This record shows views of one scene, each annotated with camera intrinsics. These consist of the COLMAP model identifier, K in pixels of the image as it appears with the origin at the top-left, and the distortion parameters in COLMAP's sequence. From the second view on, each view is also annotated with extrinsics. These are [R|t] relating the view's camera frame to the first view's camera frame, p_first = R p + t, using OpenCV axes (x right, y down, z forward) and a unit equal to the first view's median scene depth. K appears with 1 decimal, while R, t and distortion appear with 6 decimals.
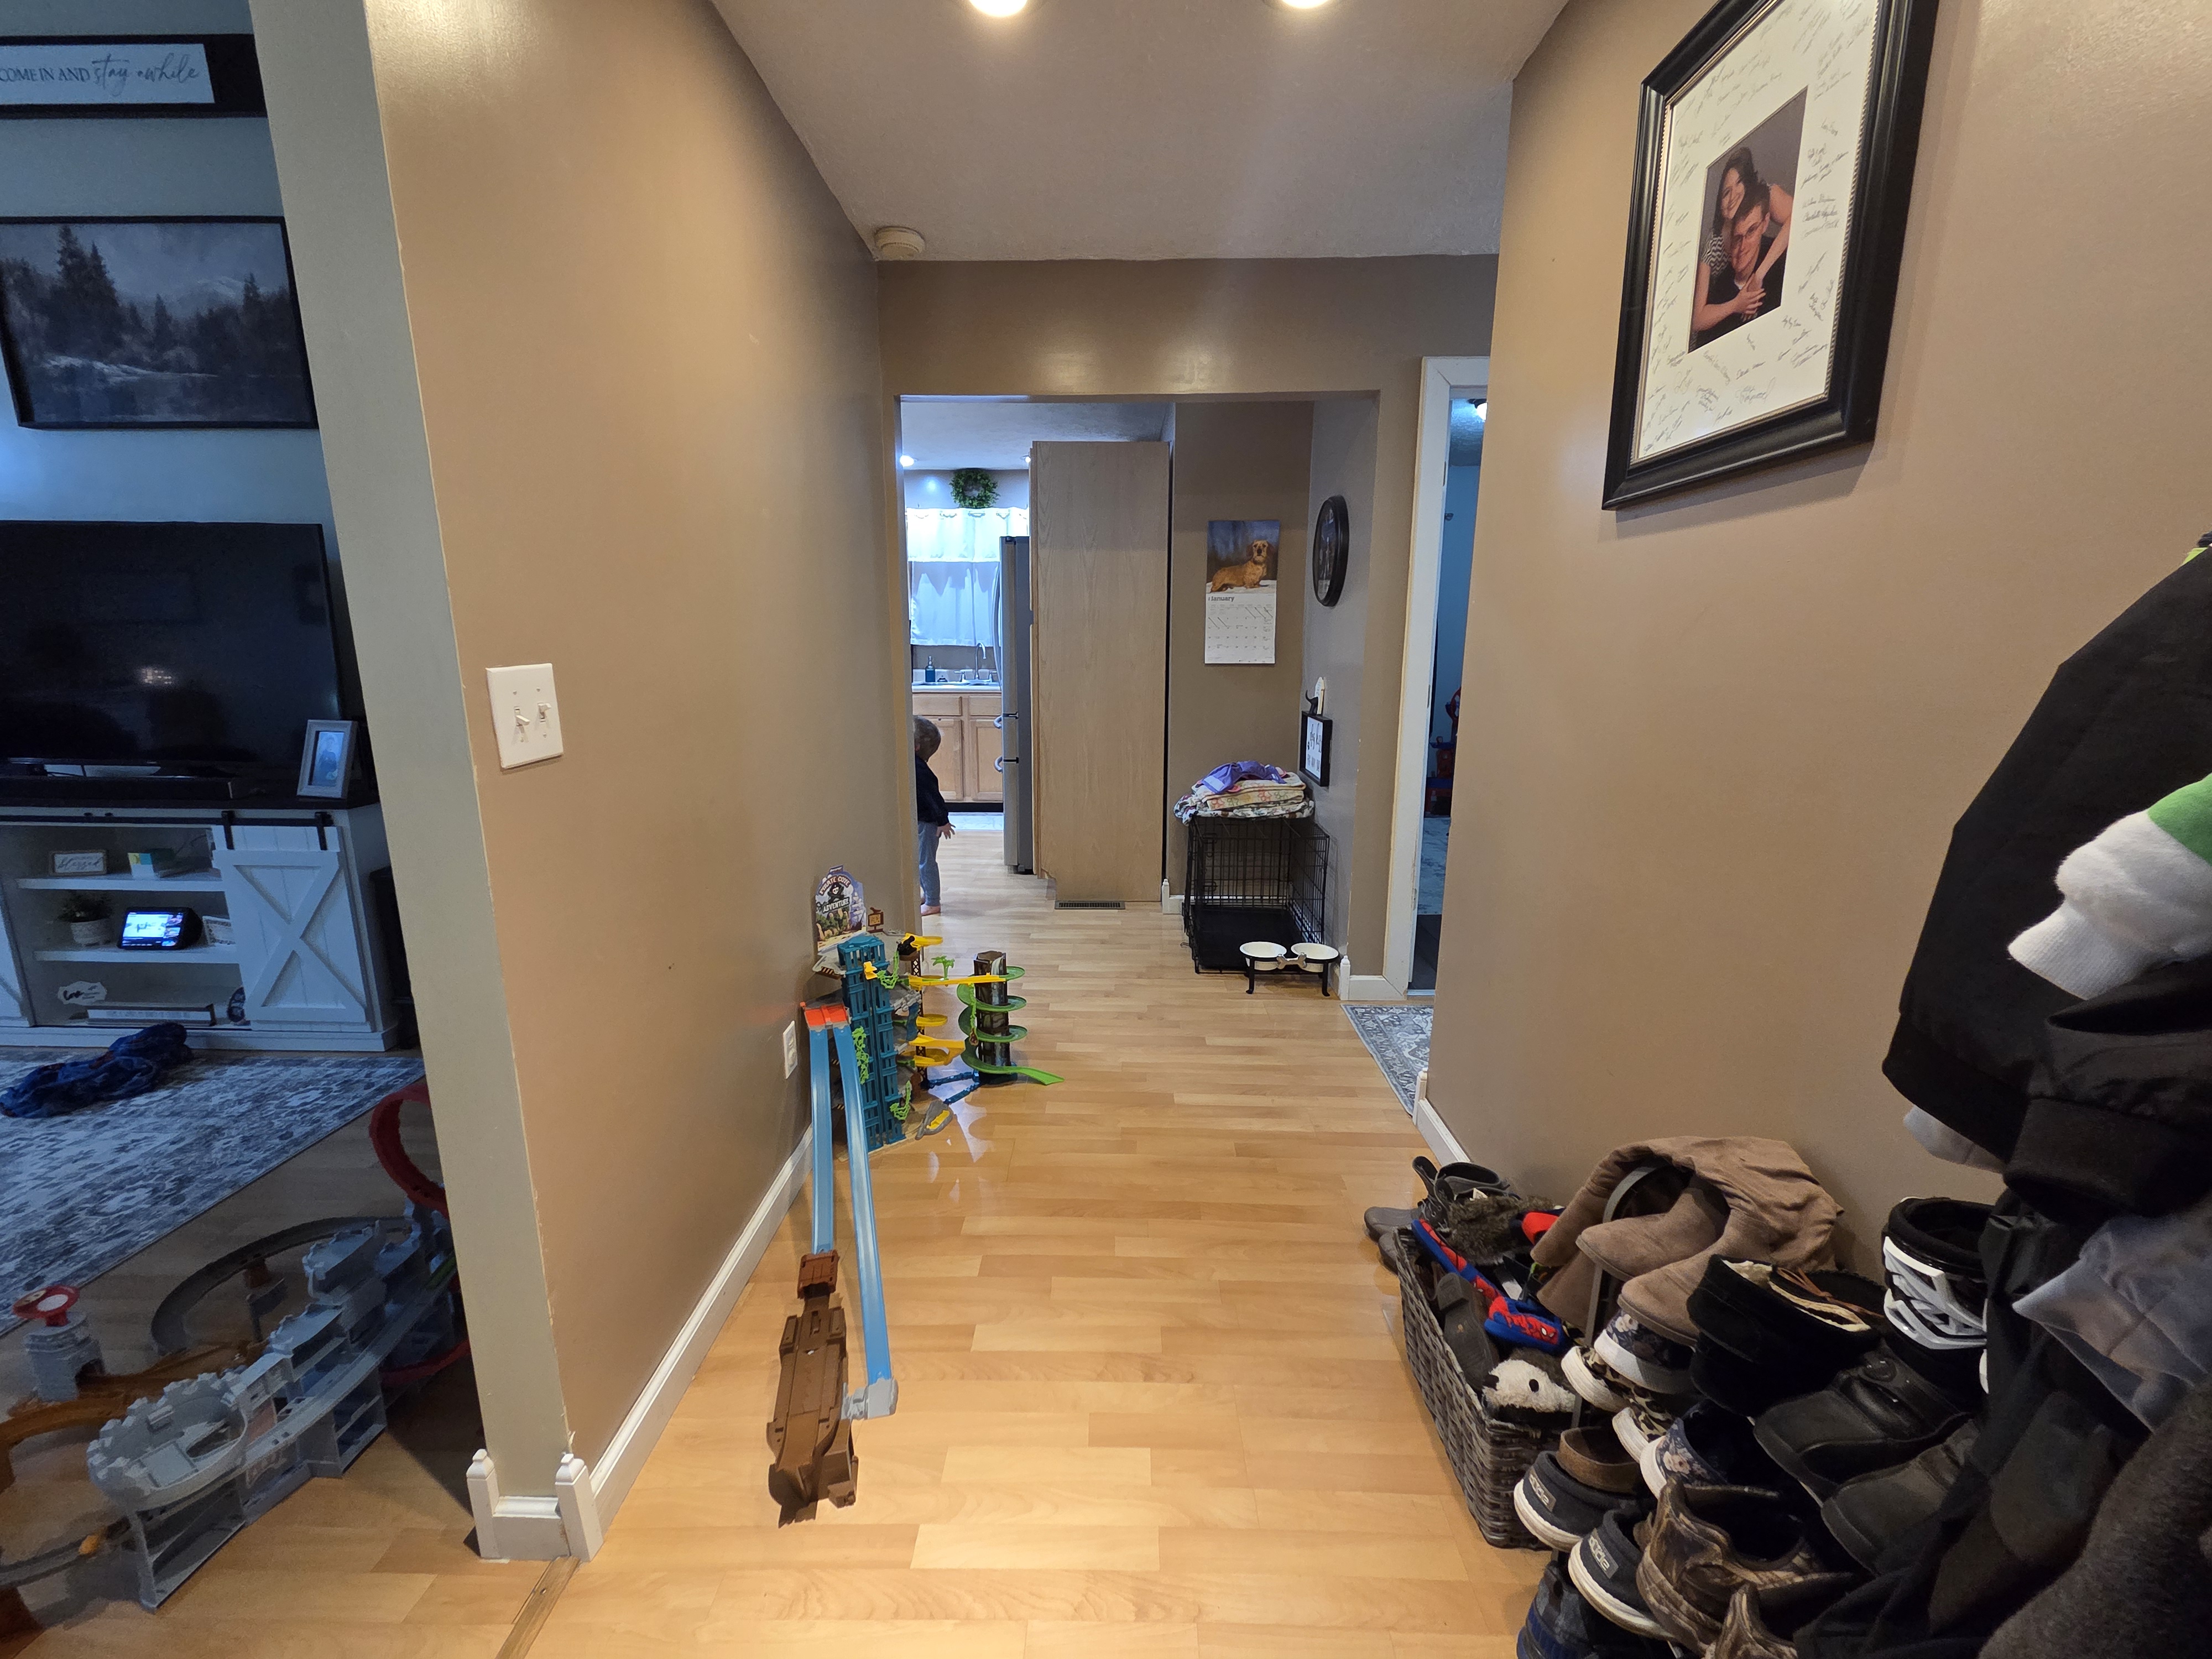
lens RADIAL K [[905.4, 0, 1101.4], [0, 905.4, 826.0], [0, 0, 1]] dist [0.001803, -0.000403]
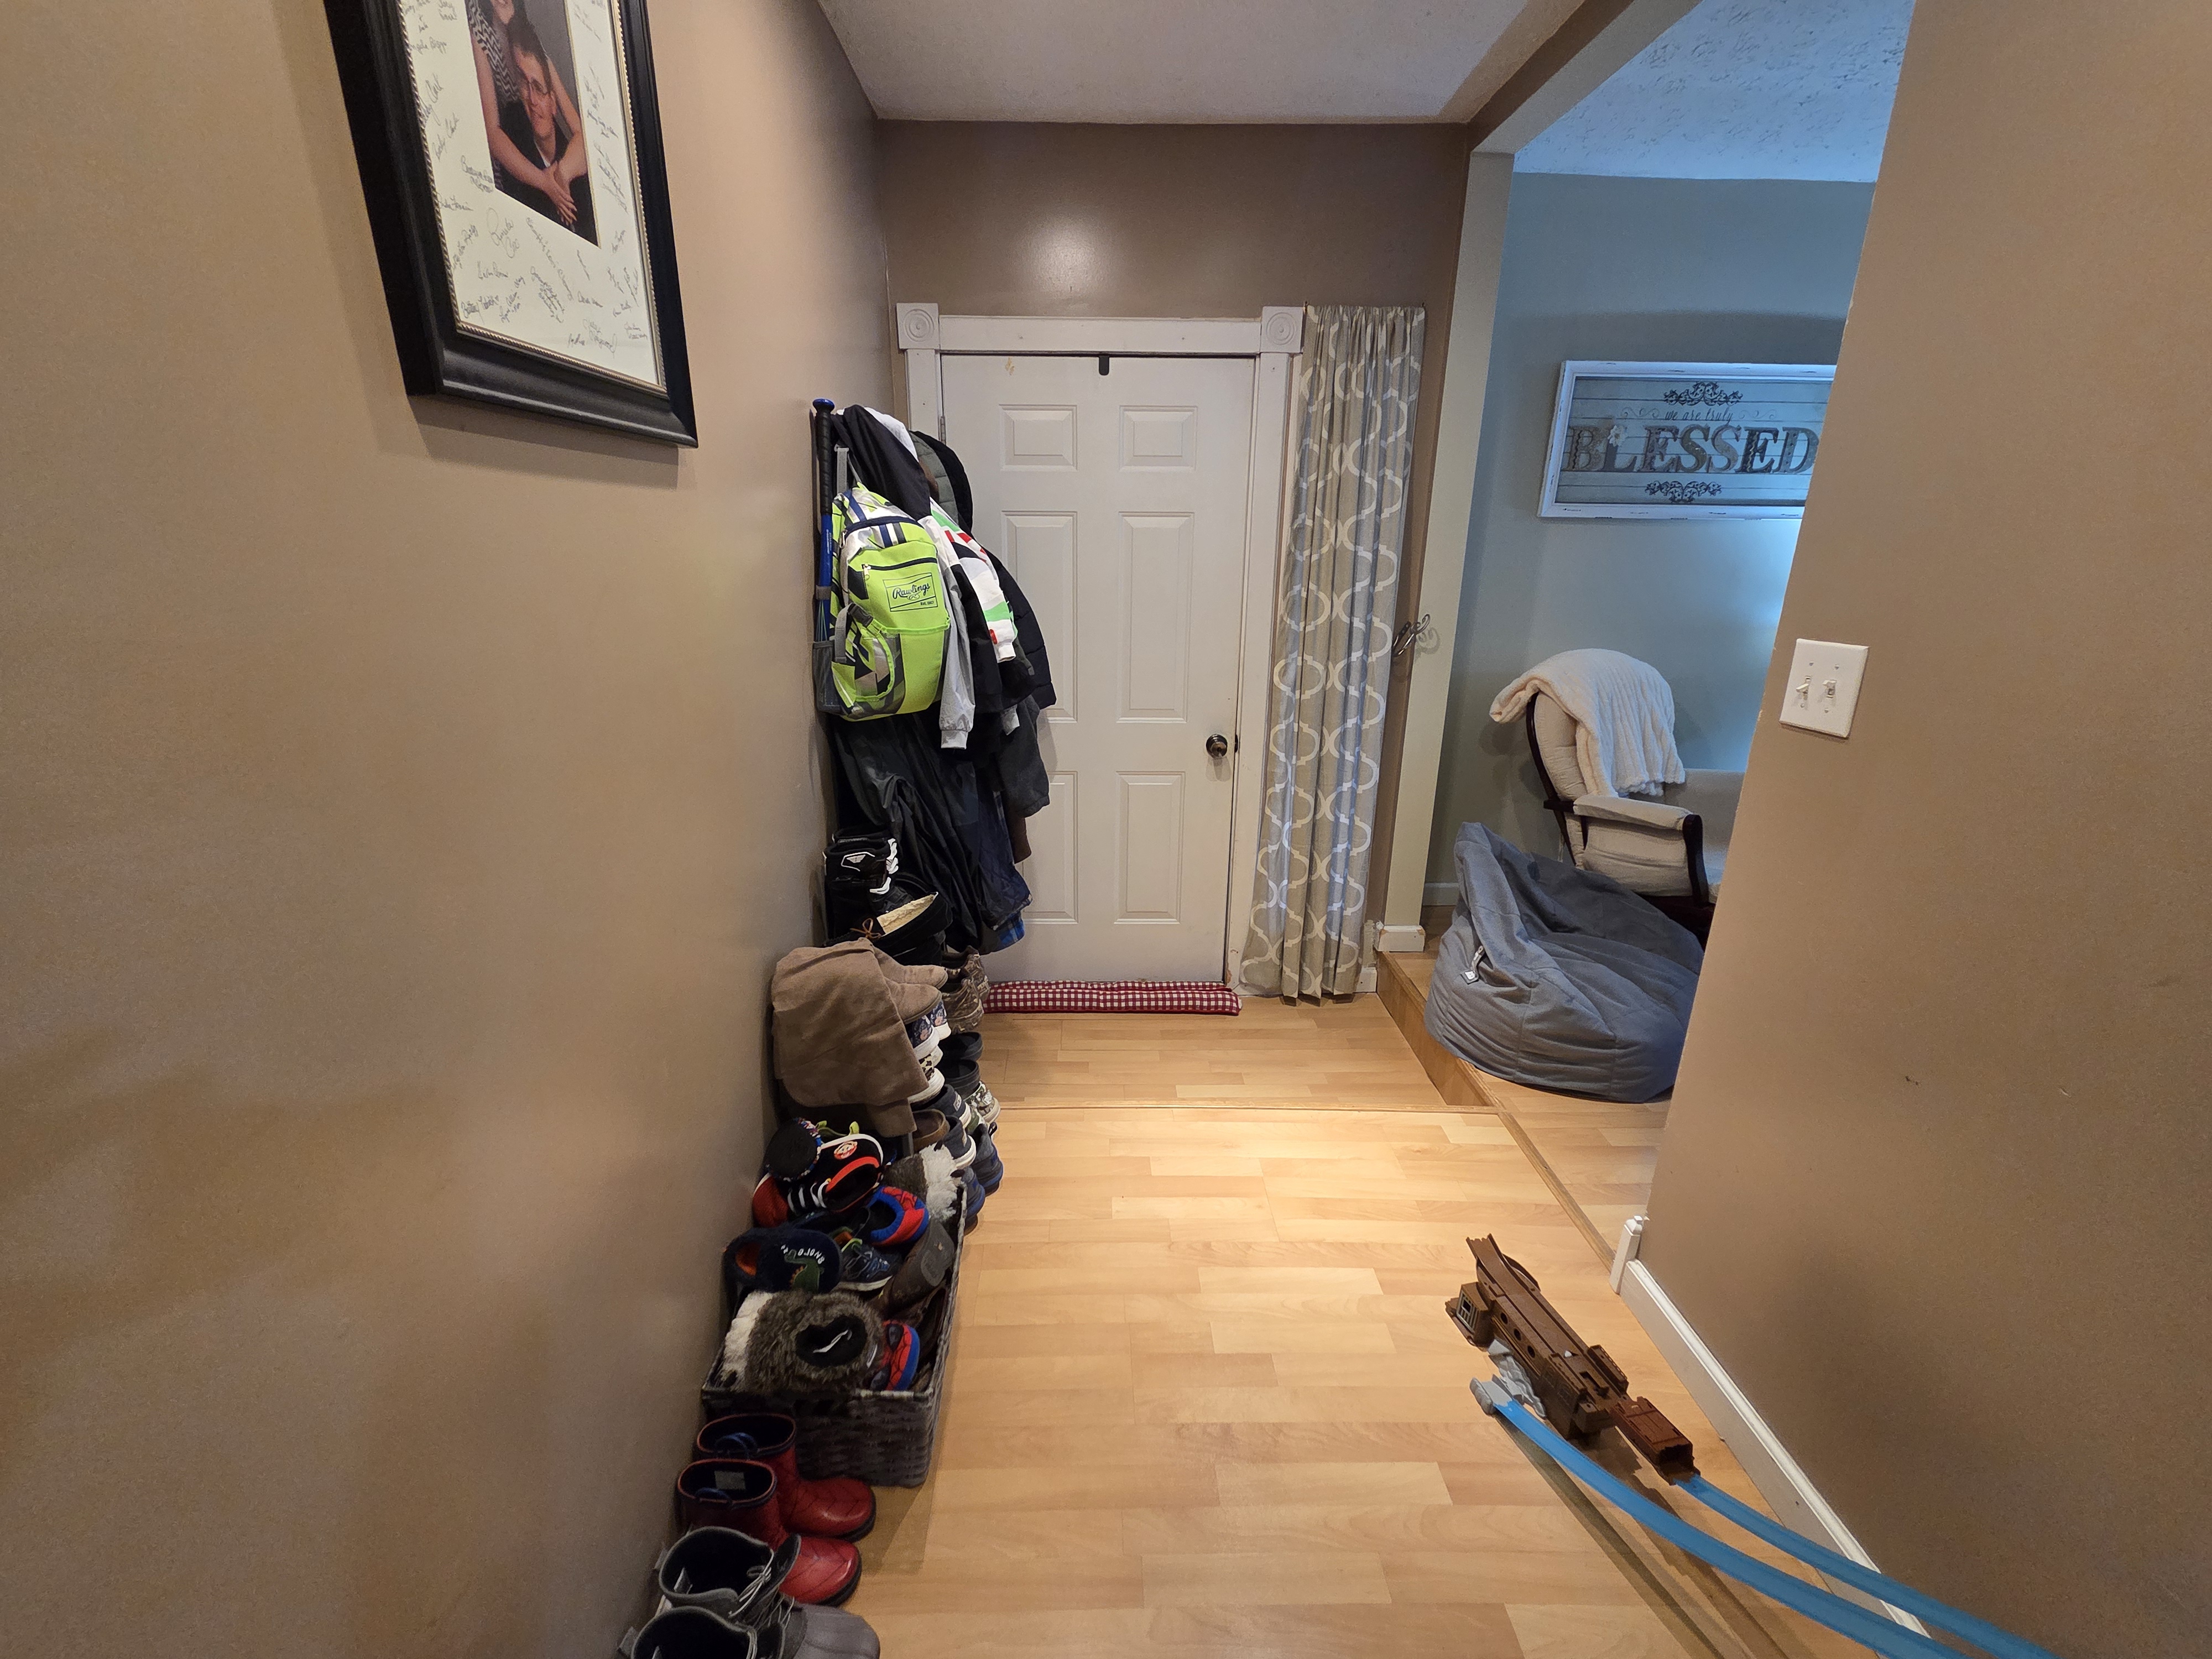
lens RADIAL K [[905.4, 0, 1090.0], [0, 905.4, 817.4], [0, 0, 1]] dist [0.001803, -0.000403]
pose [[-0.999643, 0.002653, -0.026571, 0.142952], [-0.010613, 0.873611, 0.486509, -0.255472], [0.024503, 0.486617, -0.873272, 1.007513]]
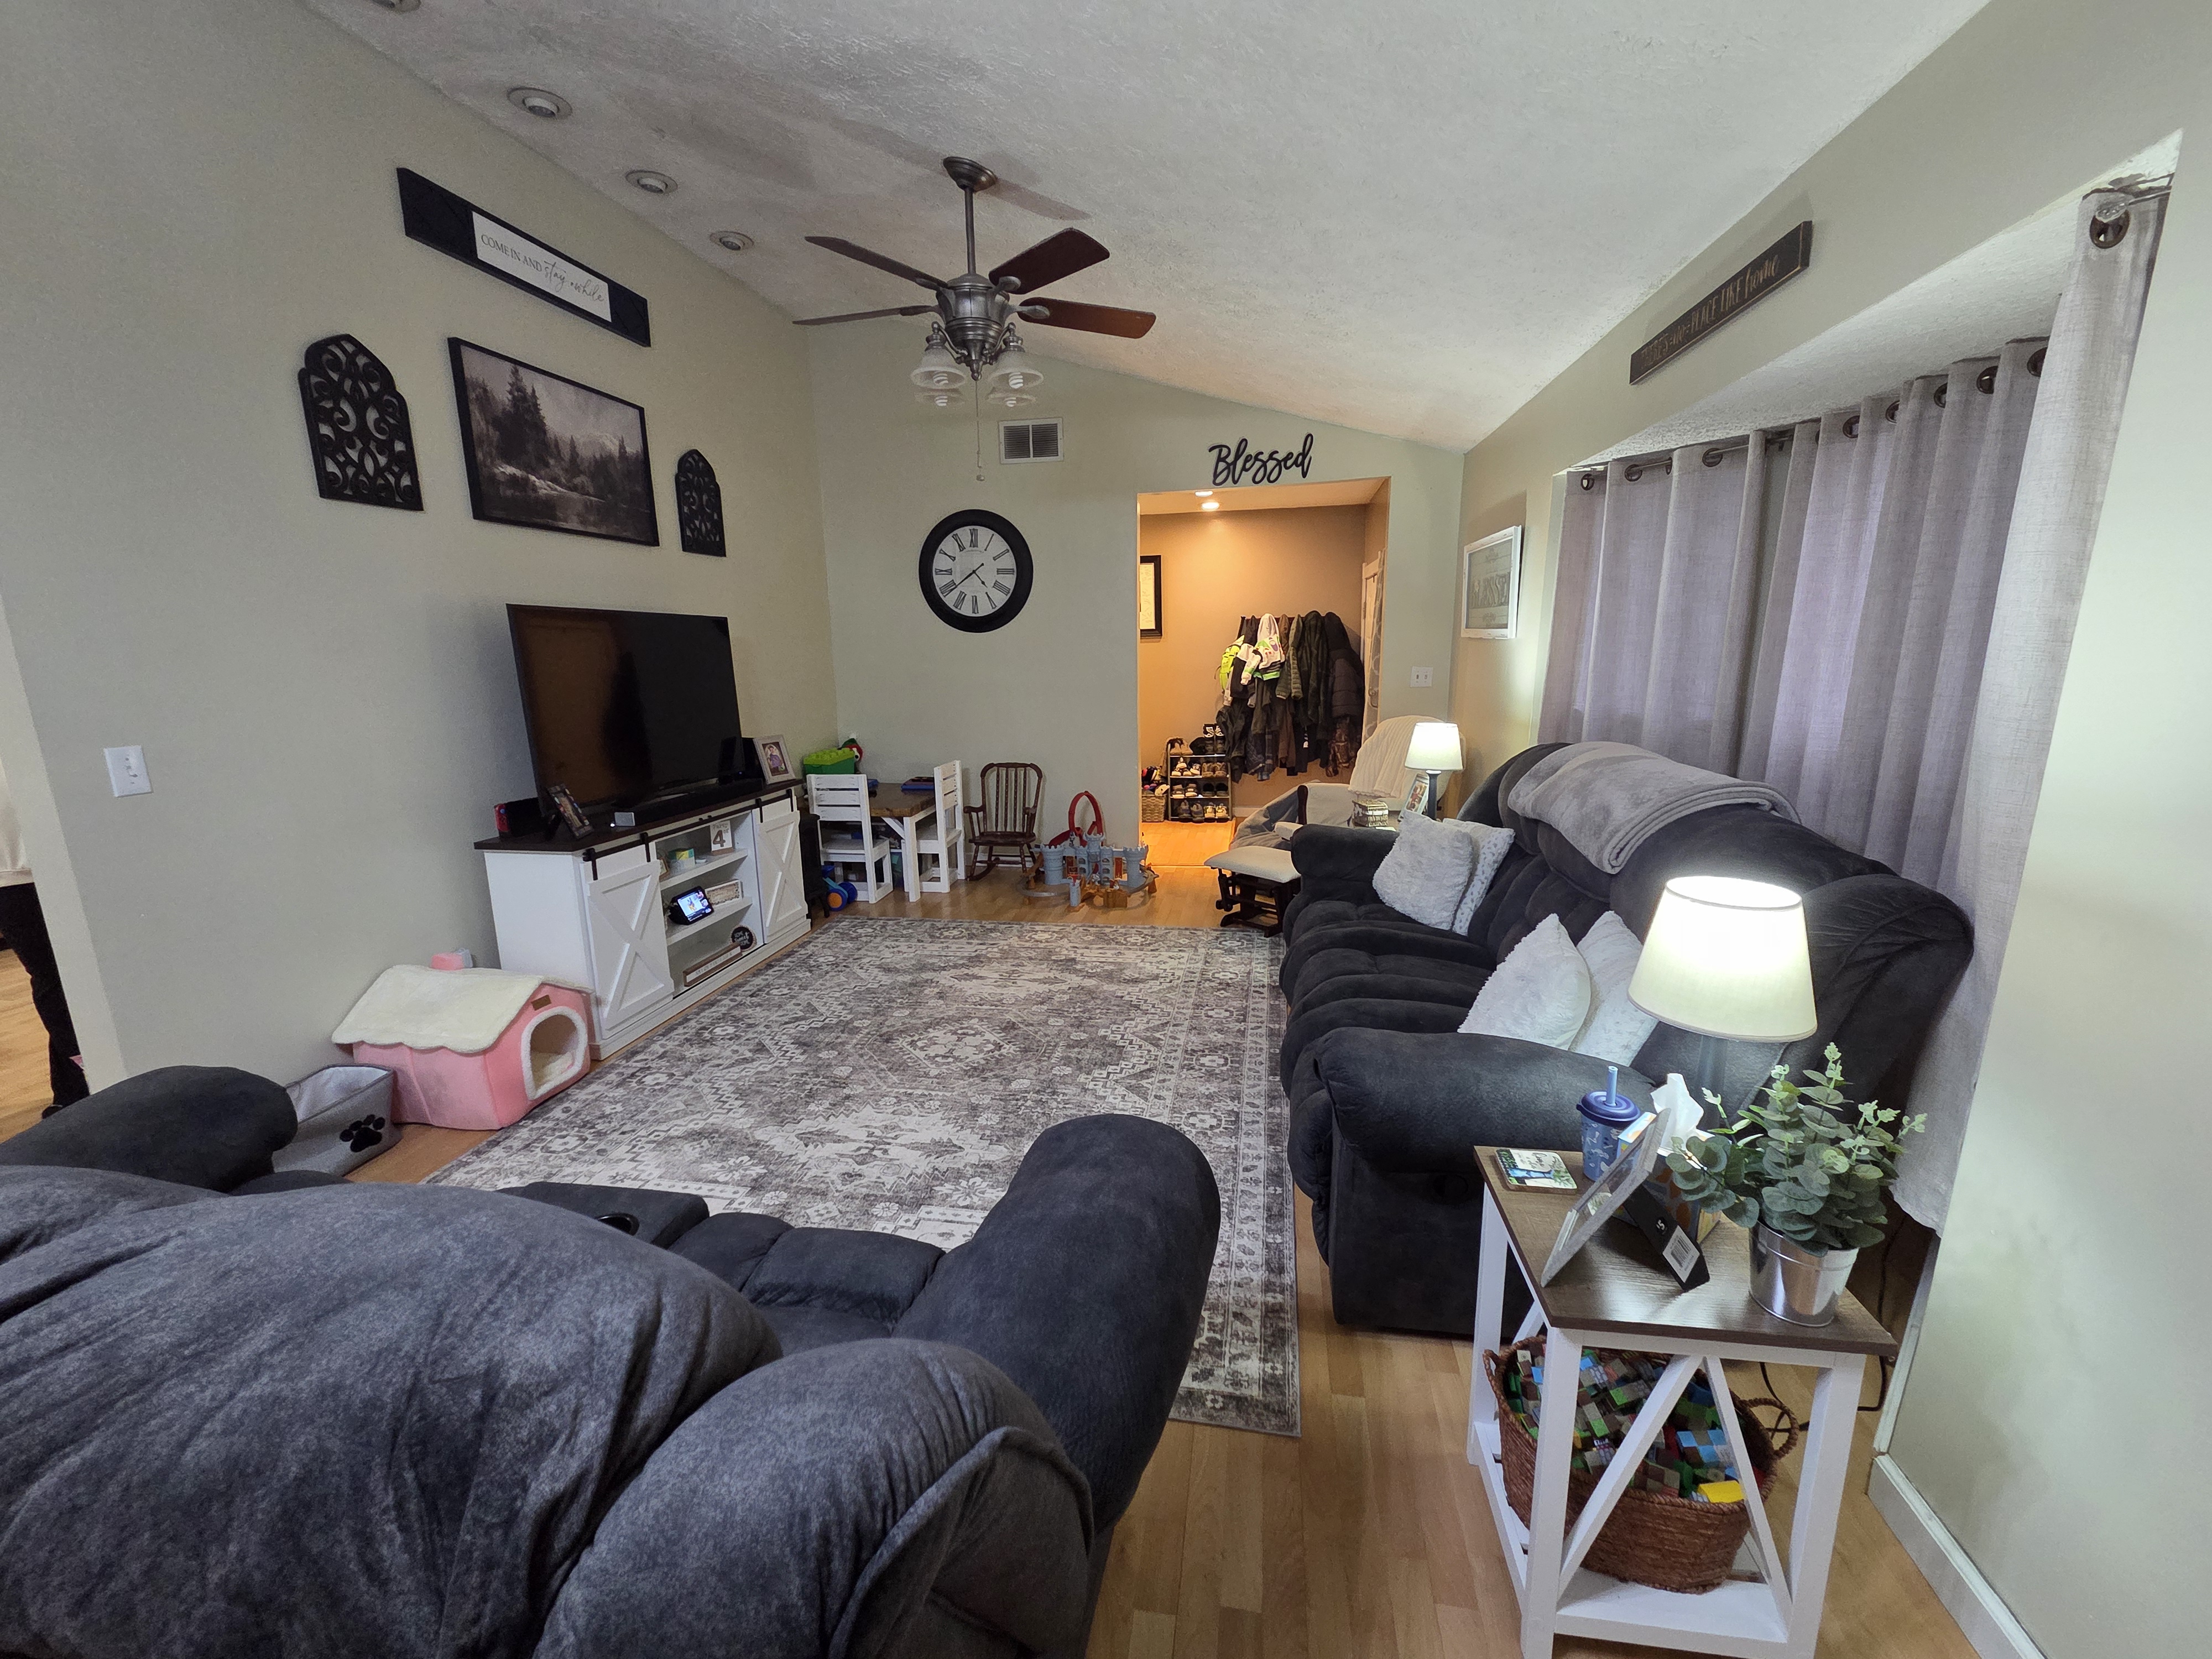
lens RADIAL K [[905.4, 0, 1099.4], [0, 905.4, 830.1], [0, 0, 1]] dist [0.001803, -0.000403]
pose [[0.157183, -0.205780, 0.965892, -2.835256], [0.220836, 0.960607, 0.168717, -0.115770], [-0.962562, 0.186784, 0.196435, 0.148670]]
